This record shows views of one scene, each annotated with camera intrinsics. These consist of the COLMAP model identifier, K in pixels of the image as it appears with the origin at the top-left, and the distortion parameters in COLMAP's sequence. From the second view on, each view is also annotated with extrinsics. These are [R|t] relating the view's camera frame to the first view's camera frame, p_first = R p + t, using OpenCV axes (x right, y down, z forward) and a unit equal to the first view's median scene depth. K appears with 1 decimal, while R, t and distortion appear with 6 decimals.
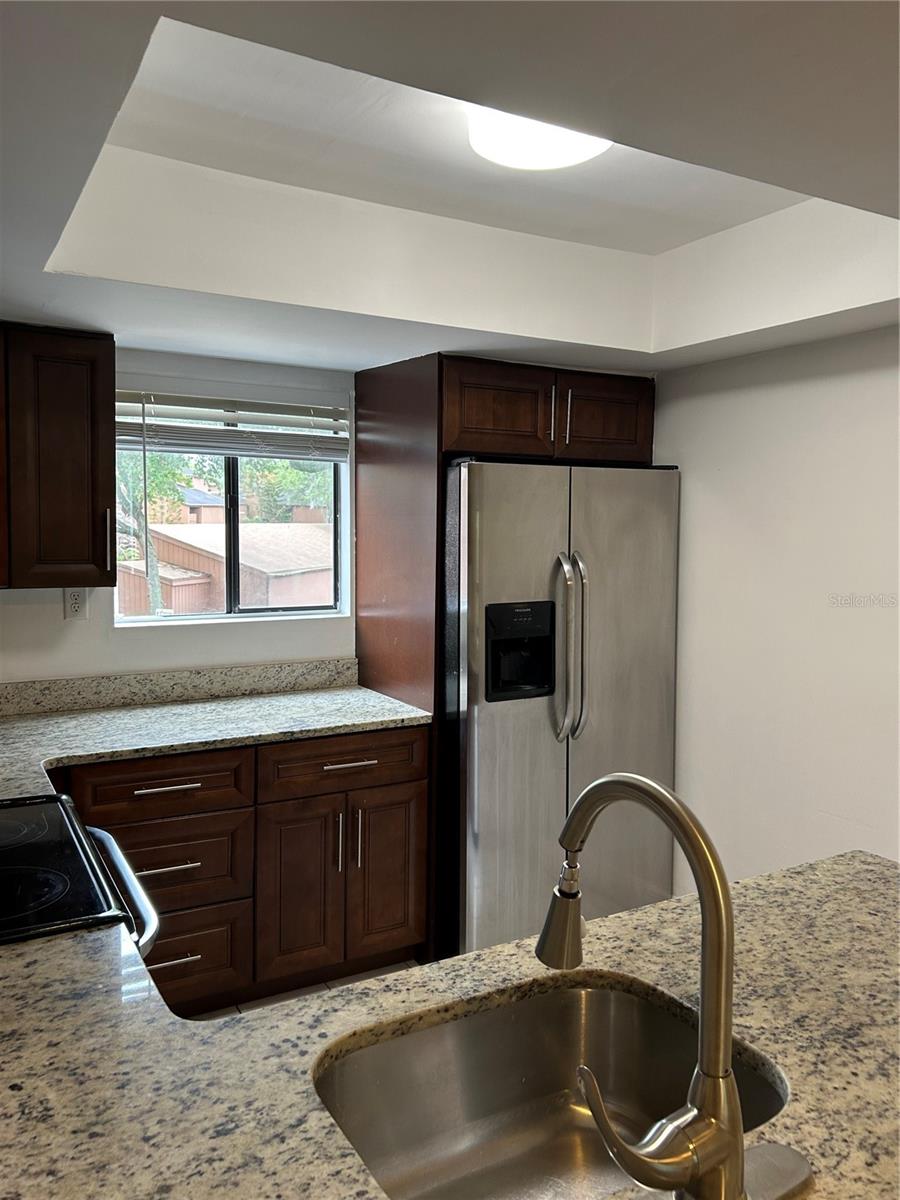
lens RADIAL K [[911.2, 0, 450.3], [0, 911.2, 592.2], [0, 0, 1]] dist [0.039133, -0.032986]
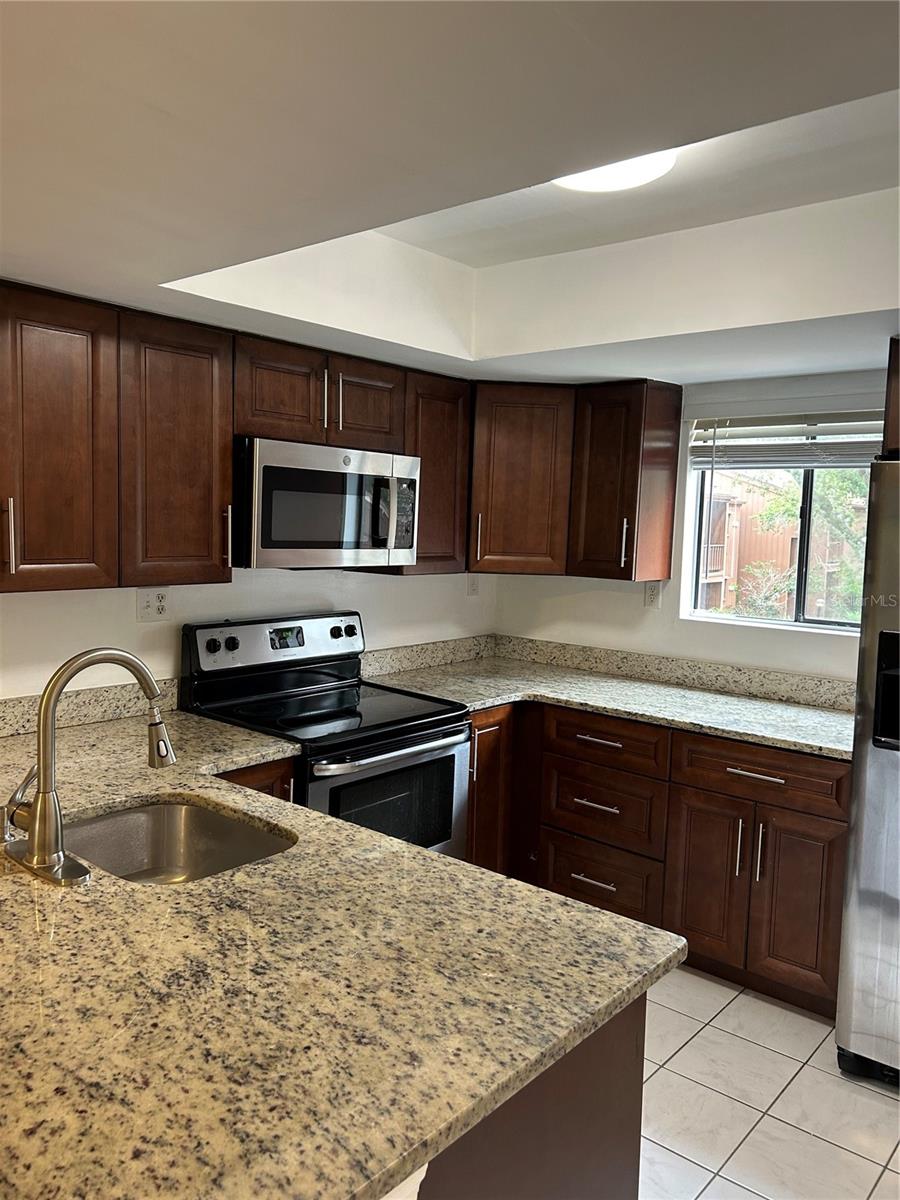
lens RADIAL K [[911.2, 0, 442.5], [0, 911.2, 594.2], [0, 0, 1]] dist [0.039133, -0.032986]
pose [[0.329124, 0.077090, -0.941135, 0.670256], [-0.099381, 0.993955, 0.046662, -0.018467], [0.939042, 0.078173, 0.334796, 0.316838]]
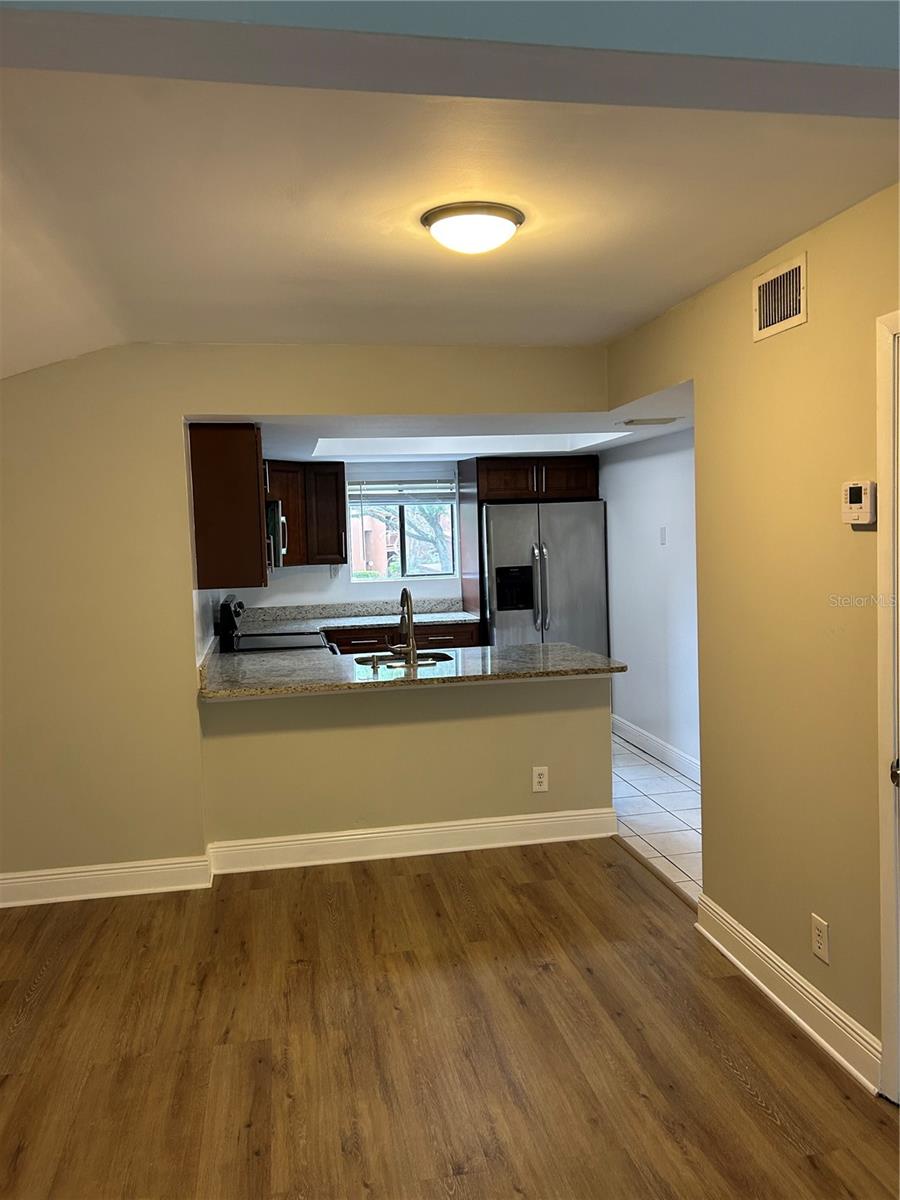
lens RADIAL K [[911.2, 0, 449.4], [0, 911.2, 603.8], [0, 0, 1]] dist [0.039133, -0.032986]
pose [[0.942037, -0.014700, -0.335187, 0.661567], [0.016915, 0.999850, 0.003690, 0.089915], [0.335082, -0.009146, 0.942144, -1.126469]]
